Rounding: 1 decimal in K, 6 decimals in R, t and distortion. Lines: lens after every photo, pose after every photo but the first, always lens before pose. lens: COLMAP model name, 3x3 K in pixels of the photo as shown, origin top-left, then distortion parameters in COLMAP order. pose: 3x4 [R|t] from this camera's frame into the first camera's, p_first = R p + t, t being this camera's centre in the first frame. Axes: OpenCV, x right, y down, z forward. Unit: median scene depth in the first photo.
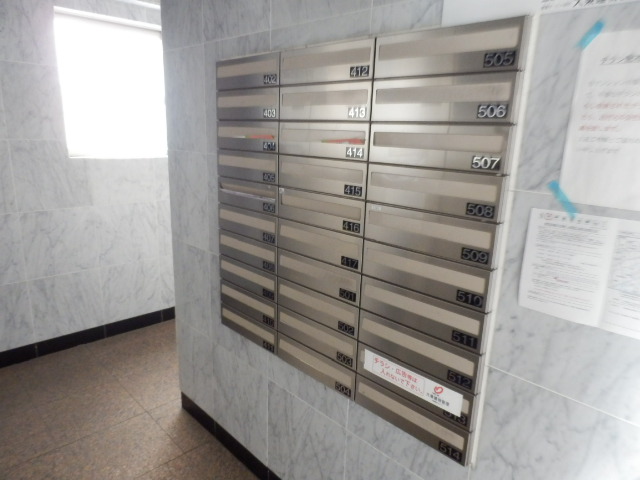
lens RADIAL K [[447.1, 0, 320.0], [0, 447.1, 240.0], [0, 0, 1]] dist [-0.003294, -0.001594]
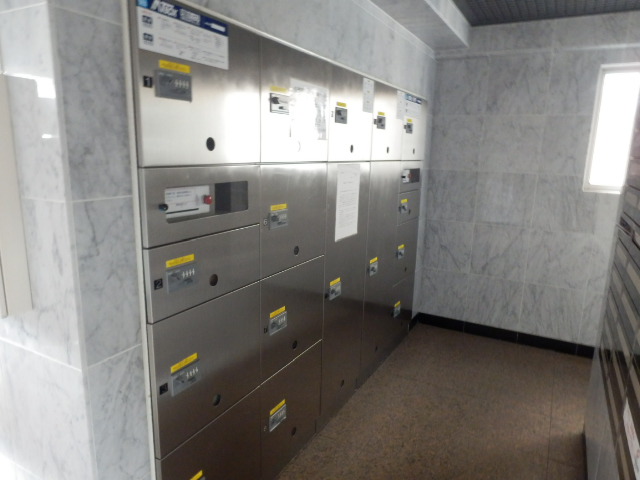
lens RADIAL K [[447.1, 0, 320.0], [0, 447.1, 240.0], [0, 0, 1]] dist [-0.003294, -0.001594]
pose [[0.295767, 0.168988, -0.940194, 0.348433], [-0.245602, 0.964594, 0.096112, -0.004320], [0.923148, 0.202487, 0.326799, 0.013693]]
